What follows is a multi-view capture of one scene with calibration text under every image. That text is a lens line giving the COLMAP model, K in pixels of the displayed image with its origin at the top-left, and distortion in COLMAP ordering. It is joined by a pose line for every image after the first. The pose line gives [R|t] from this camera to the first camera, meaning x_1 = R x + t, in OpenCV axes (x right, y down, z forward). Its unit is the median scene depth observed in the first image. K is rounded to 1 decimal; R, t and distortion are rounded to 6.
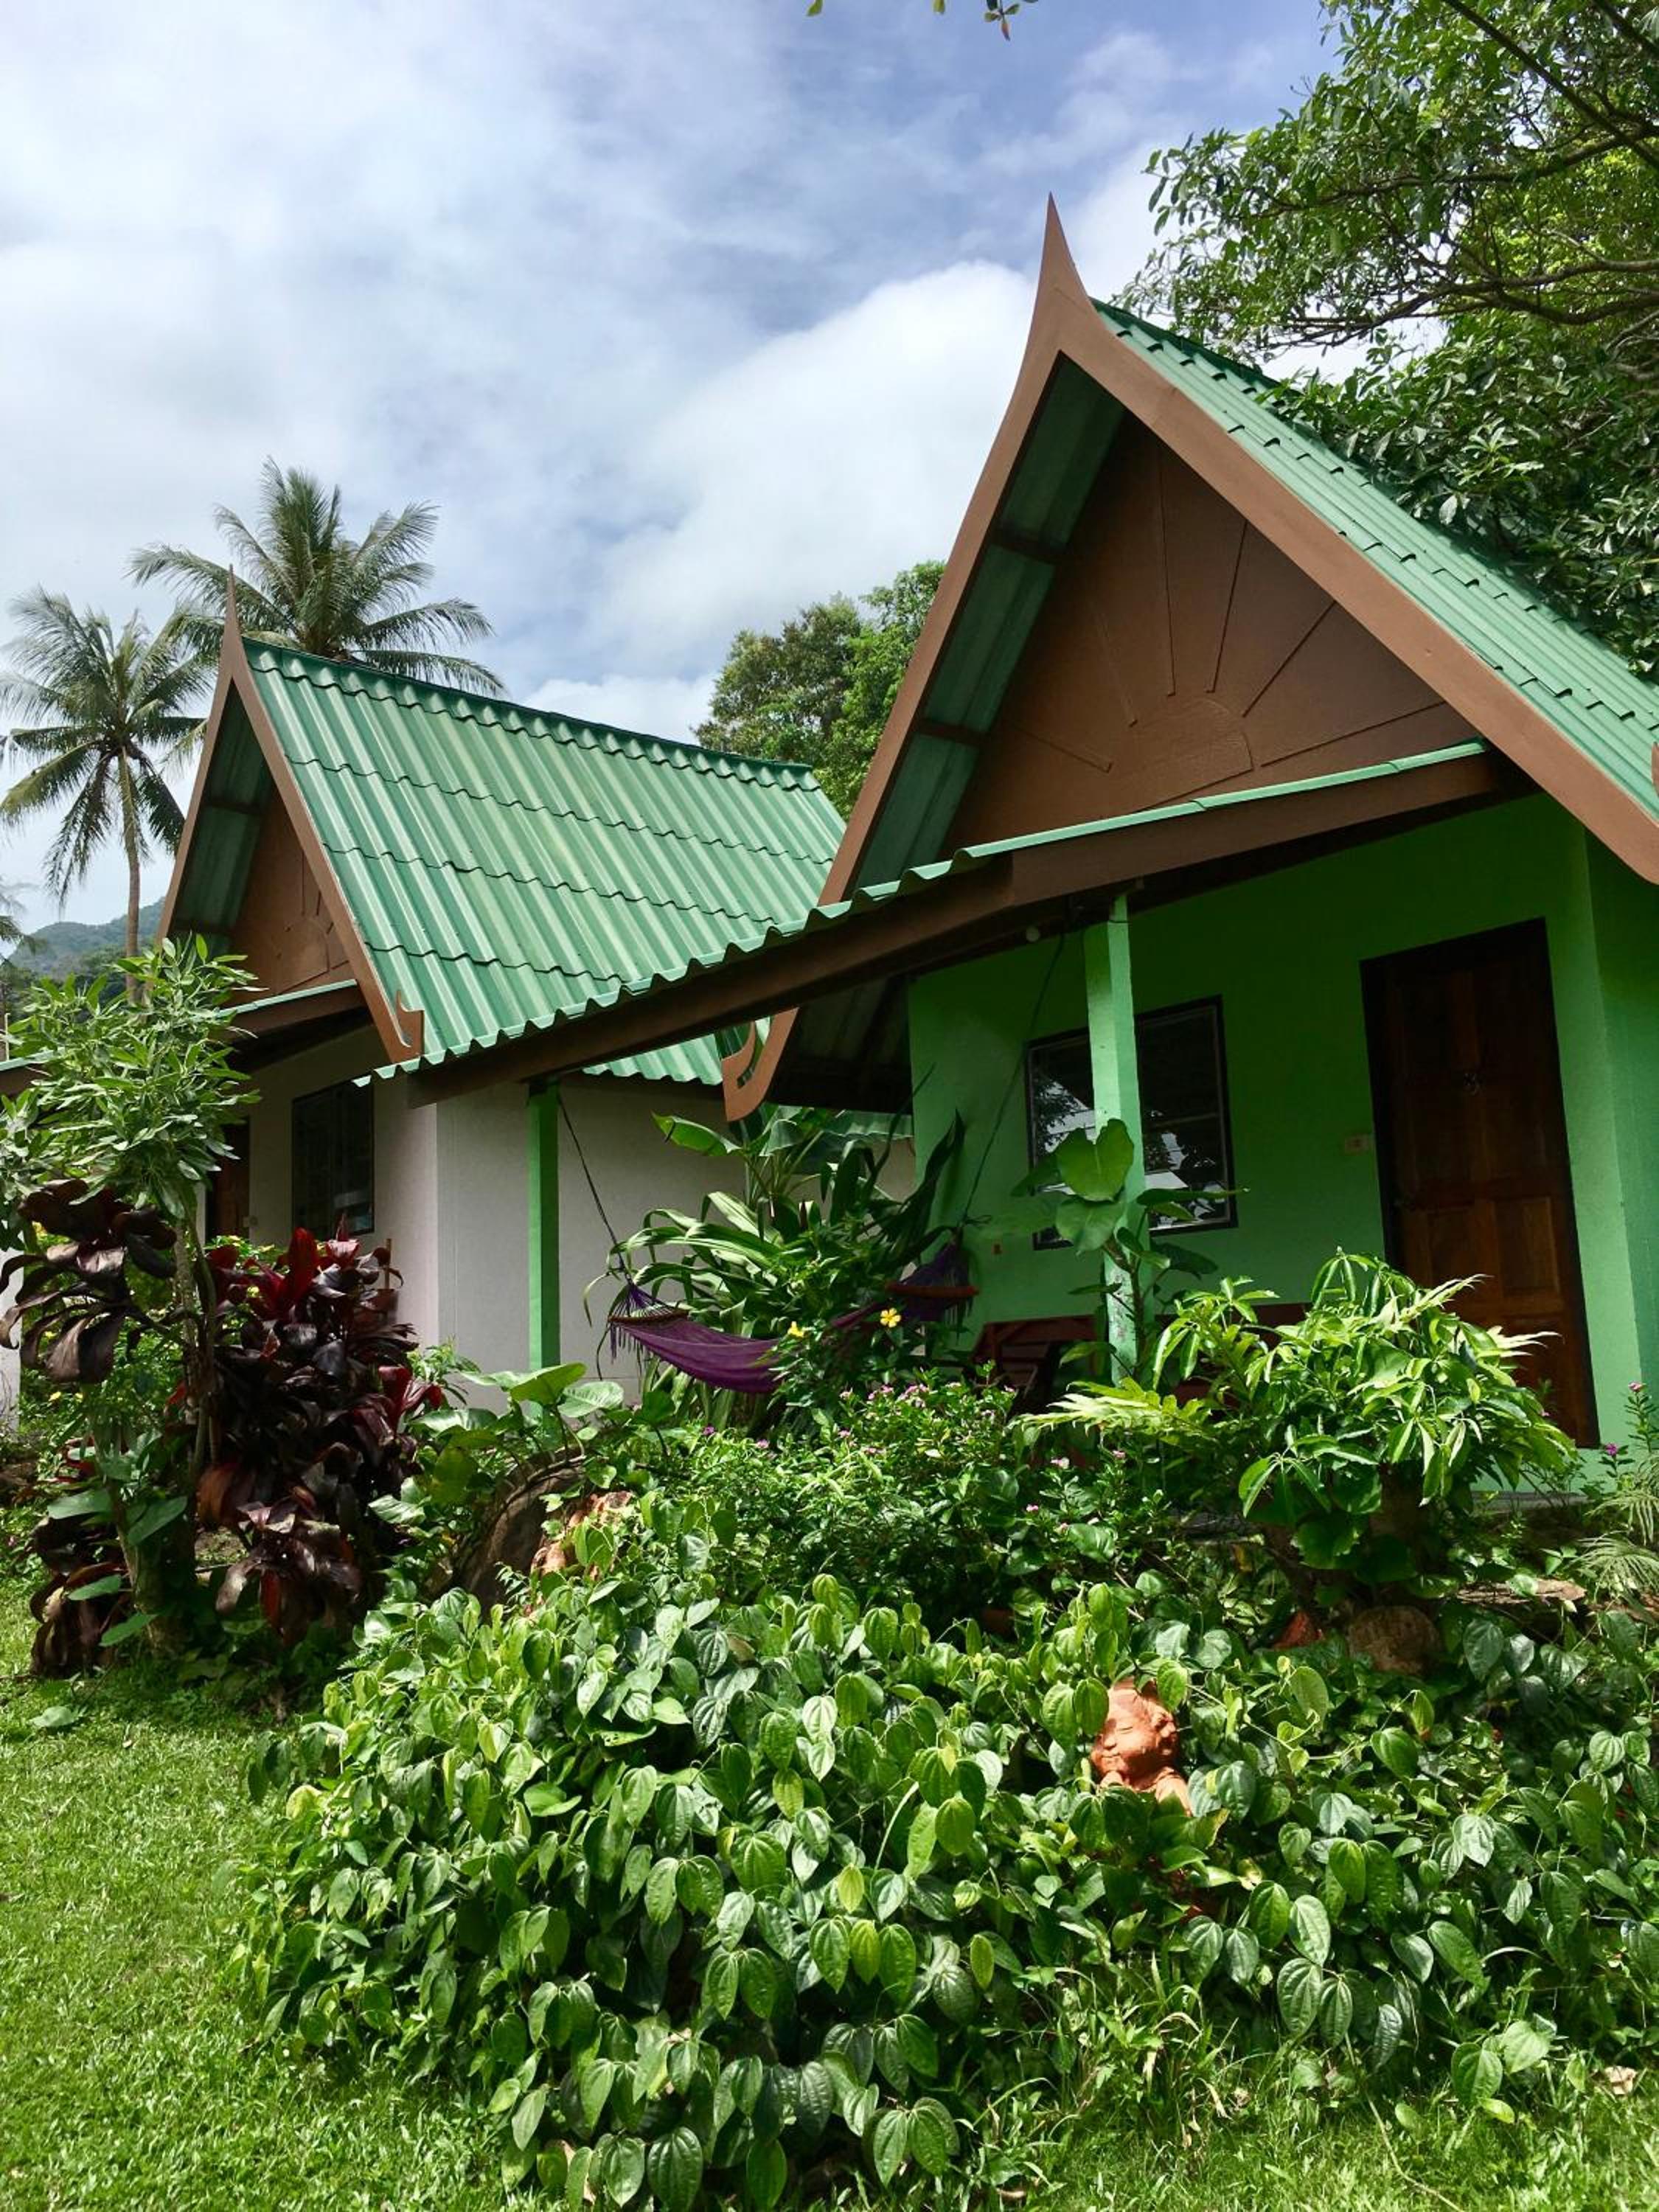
lens RADIAL K [[1884.7, 0, 828.8], [0, 1884.7, 1129.6], [0, 0, 1]] dist [0.043792, 0.006118]
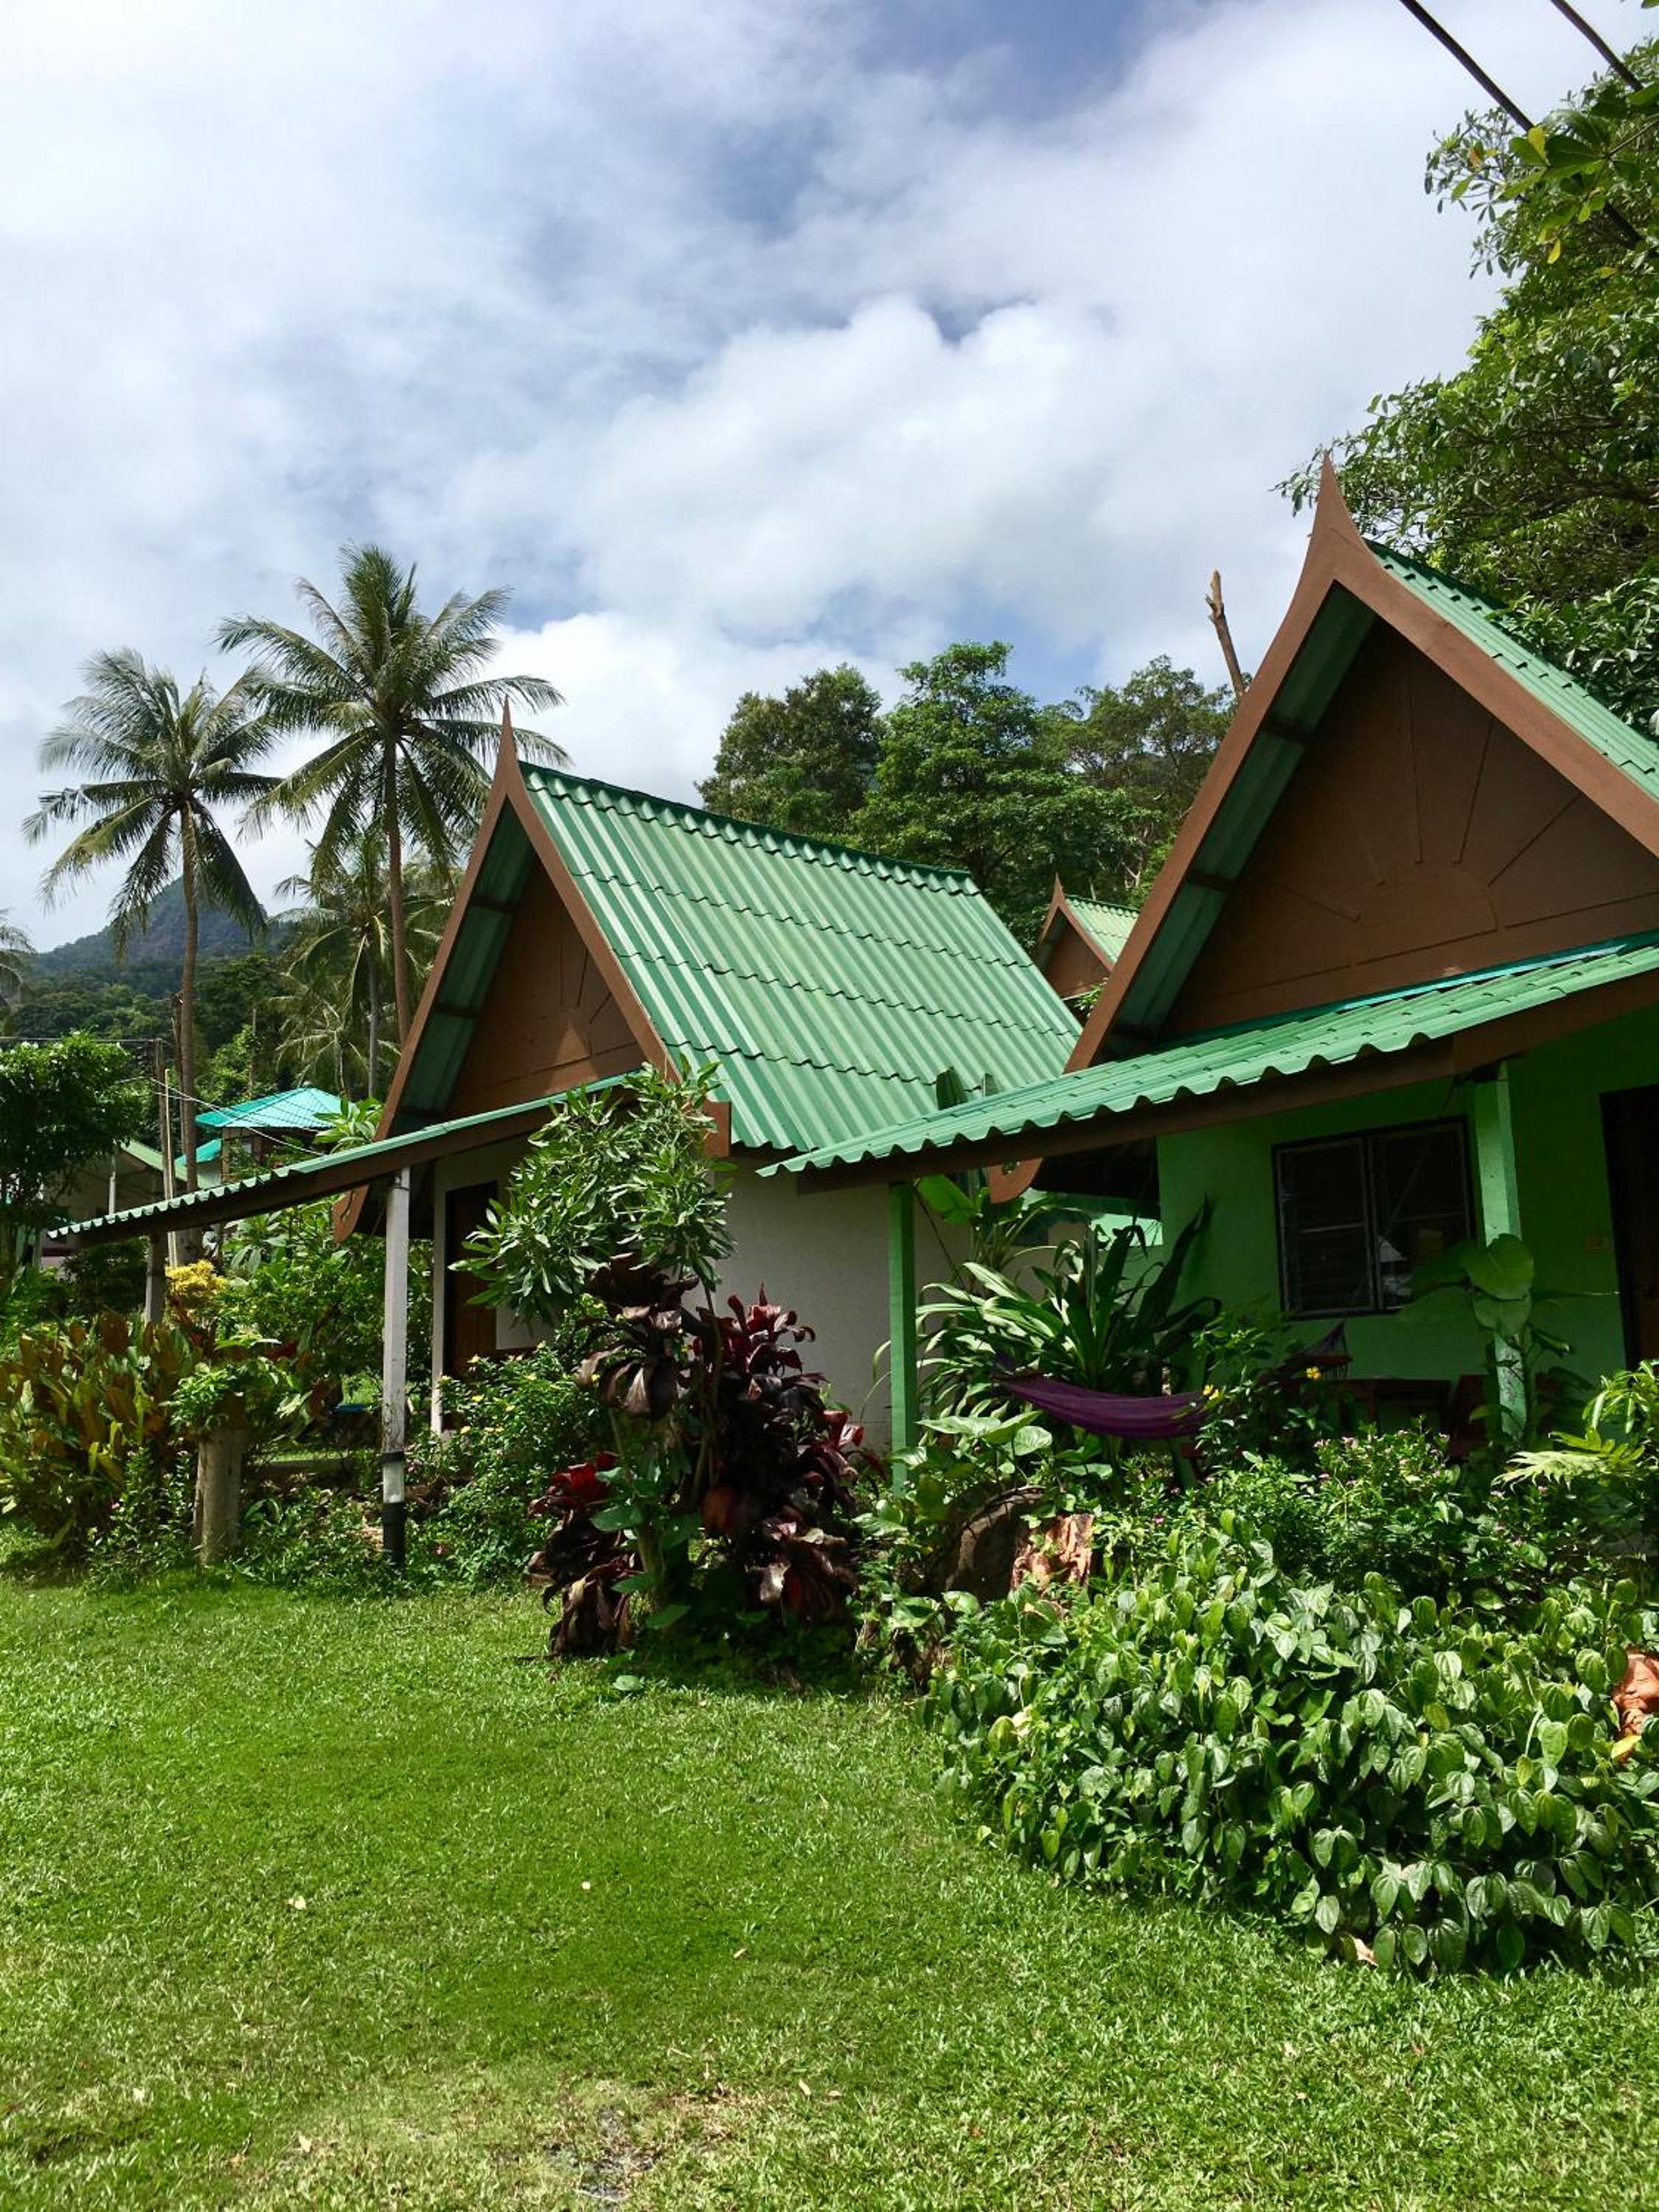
lens RADIAL K [[1886.6, 0, 829.5], [0, 1886.6, 1106.0], [0, 0, 1]] dist [0.130036, -0.174866]
pose [[0.999421, 0.022148, 0.025843, -0.145064], [-0.021152, 0.999046, -0.038213, -0.013513], [-0.026664, 0.037644, 0.998935, -0.129170]]
